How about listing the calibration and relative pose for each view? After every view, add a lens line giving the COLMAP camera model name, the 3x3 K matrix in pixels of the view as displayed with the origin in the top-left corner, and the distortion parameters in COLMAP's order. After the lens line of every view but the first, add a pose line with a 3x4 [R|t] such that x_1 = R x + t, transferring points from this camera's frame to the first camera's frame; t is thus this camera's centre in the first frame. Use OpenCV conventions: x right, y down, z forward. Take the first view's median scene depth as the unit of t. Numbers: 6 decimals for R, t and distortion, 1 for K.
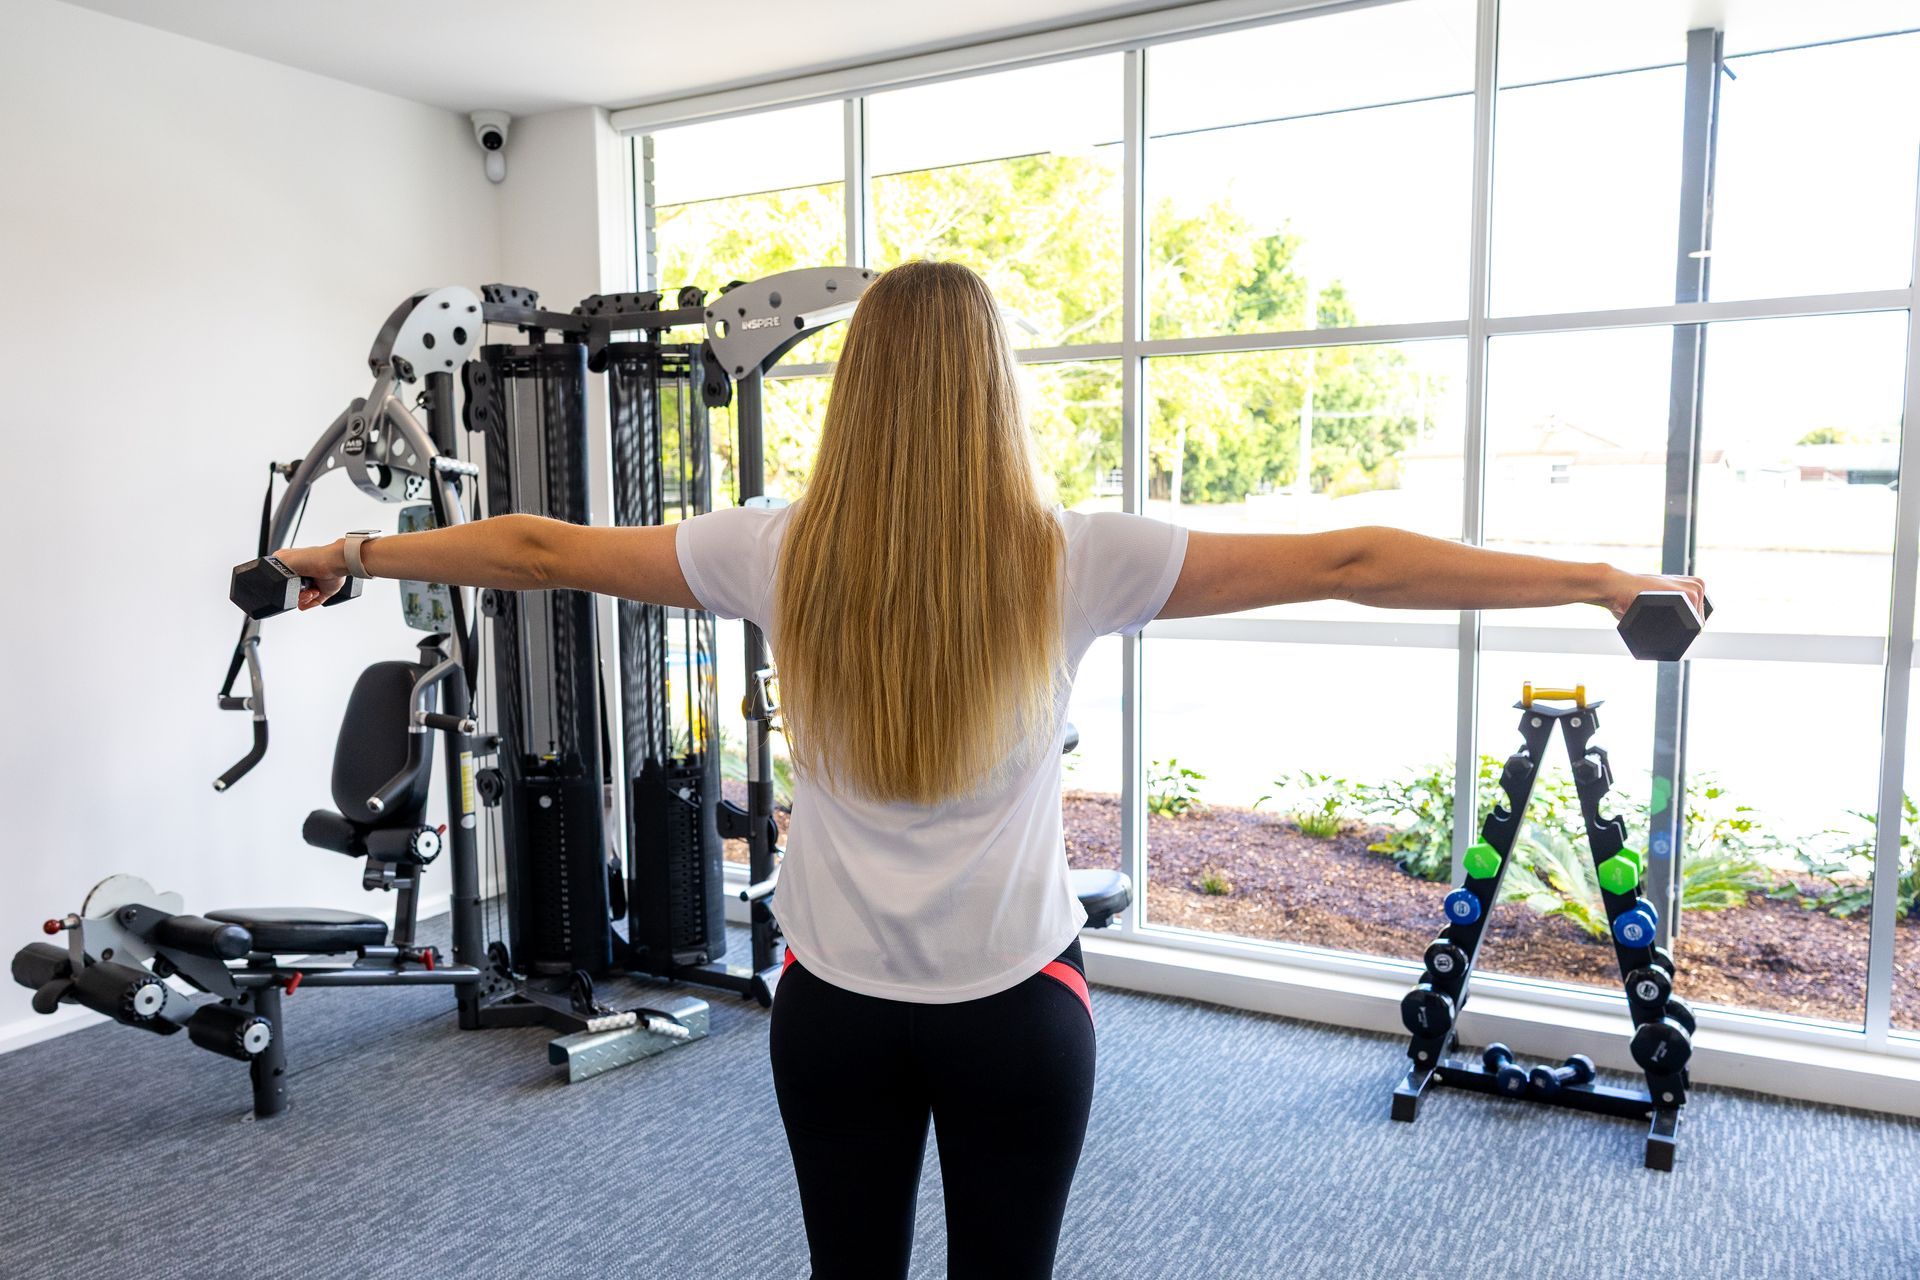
lens RADIAL K [[1331.2, 0, 848.6], [0, 1331.2, 642.4], [0, 0, 1]] dist [-0.002871, -0.000348]
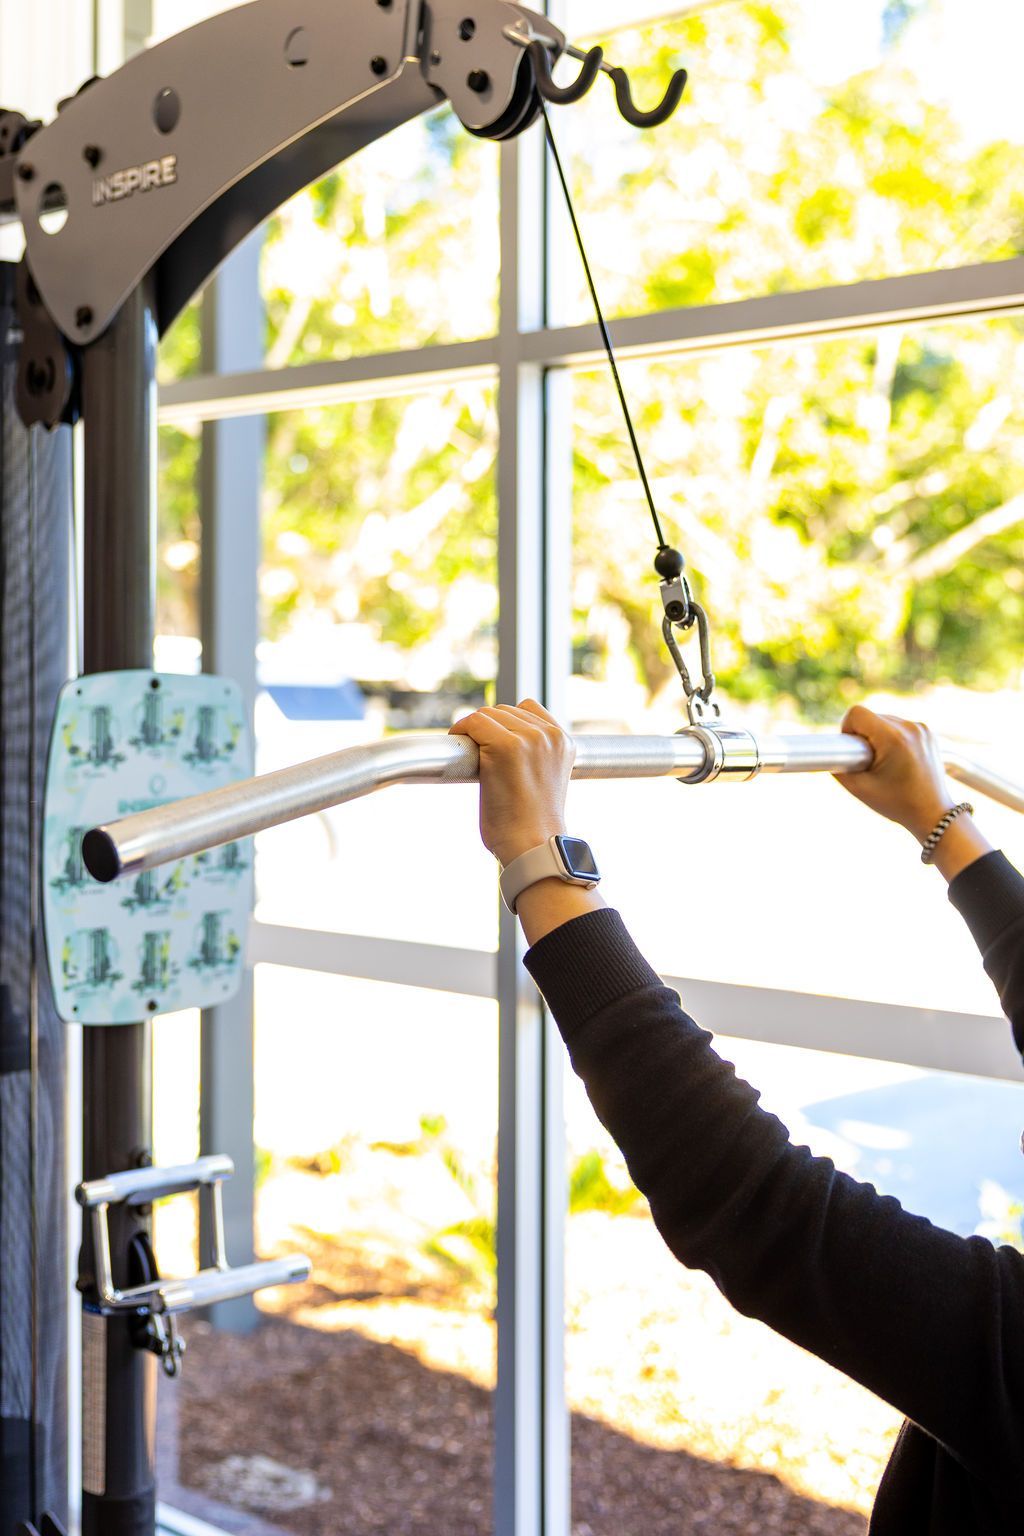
lens RADIAL K [[1733.7, 0, 509.4], [0, 1733.7, 696.3], [0, 0, 1]] dist [0.015195, 0.009463]
pose [[0.979410, 0.023504, -0.200509, 0.119645], [-0.041314, 0.995515, -0.085105, -0.066851], [0.197610, 0.091637, 0.975988, 0.556744]]
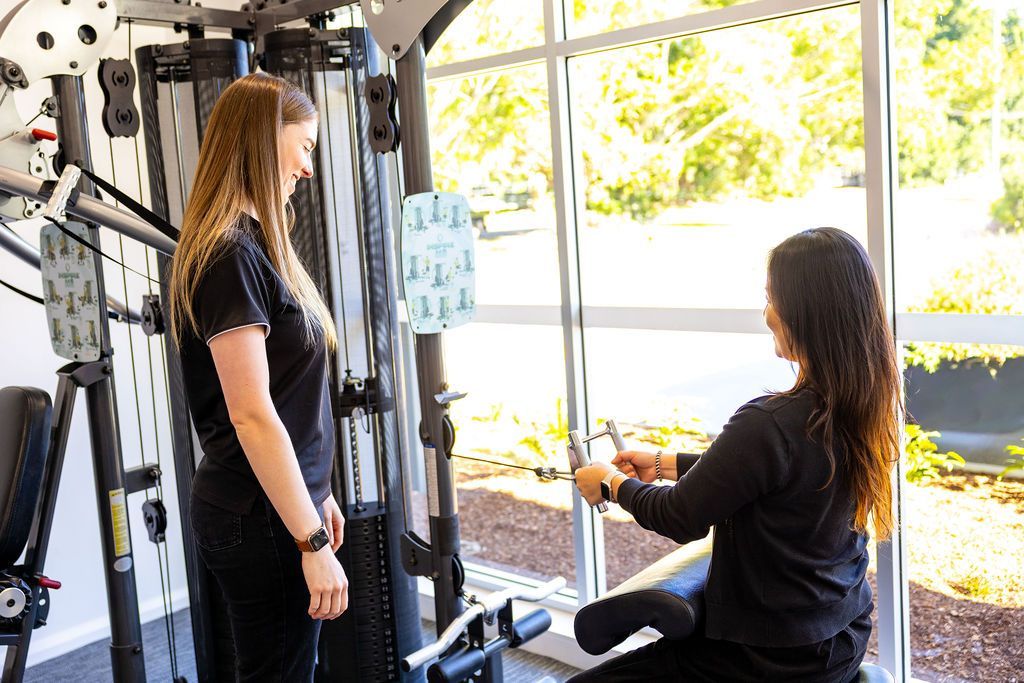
lens RADIAL K [[864.6, 0, 496.2], [0, 864.6, 301.2], [0, 0, 1]] dist [-0.002125, 0.000355]
pose [[0.983334, -0.030796, -0.179182, 0.075889], [0.031617, 0.999499, 0.001727, -0.037743], [0.179039, -0.007364, 0.983814, 0.436991]]
